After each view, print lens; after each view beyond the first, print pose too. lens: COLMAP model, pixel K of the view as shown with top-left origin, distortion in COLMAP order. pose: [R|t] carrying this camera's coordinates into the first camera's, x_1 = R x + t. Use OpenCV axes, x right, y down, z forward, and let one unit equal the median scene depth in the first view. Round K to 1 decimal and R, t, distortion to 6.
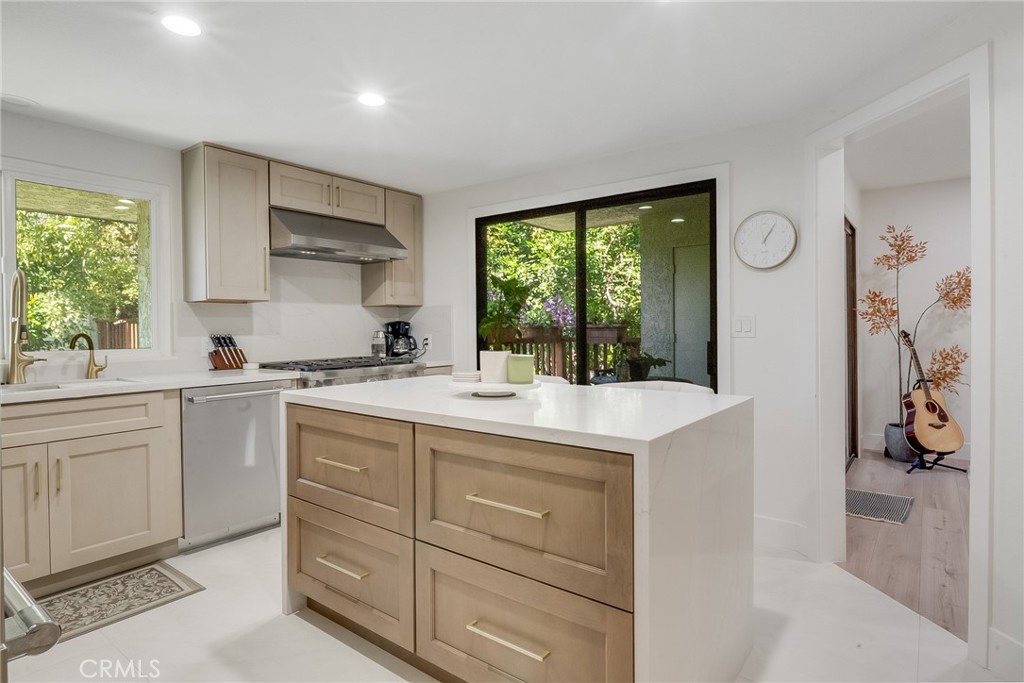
lens RADIAL K [[547.8, 0, 511.2], [0, 547.8, 322.2], [0, 0, 1]] dist [0.000092, 0.000065]
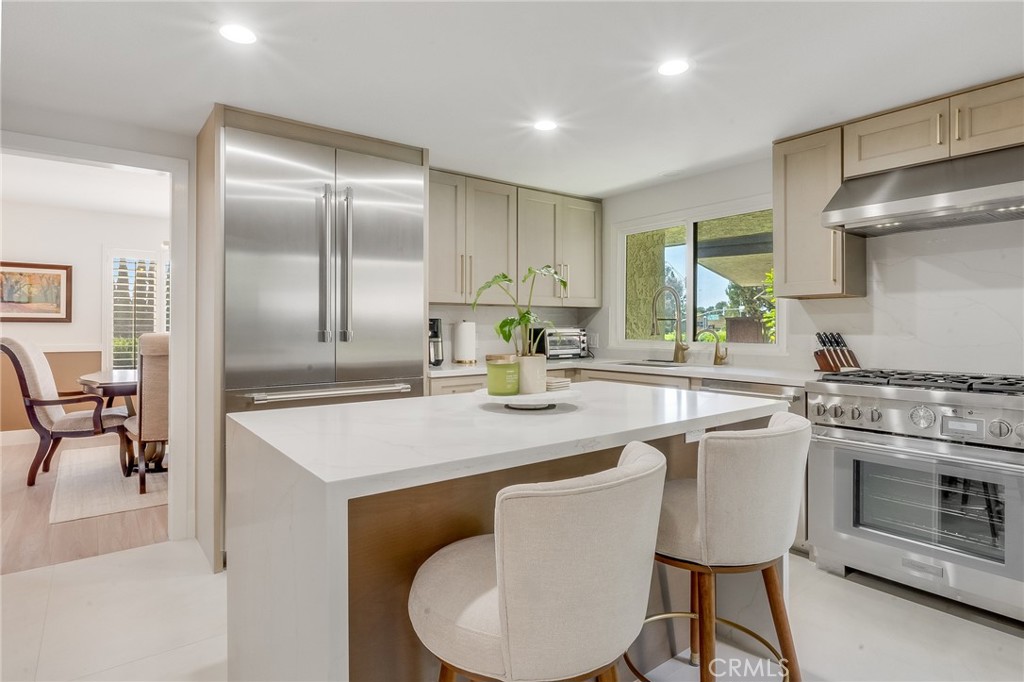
lens RADIAL K [[547.8, 0, 511.2], [0, 547.8, 321.7], [0, 0, 1]] dist [0.000092, 0.000065]
pose [[-0.246062, -0.007320, -0.969226, 0.492653], [0.003336, 0.999959, -0.008399, 0.009588], [0.969248, -0.005300, -0.246027, 0.712682]]
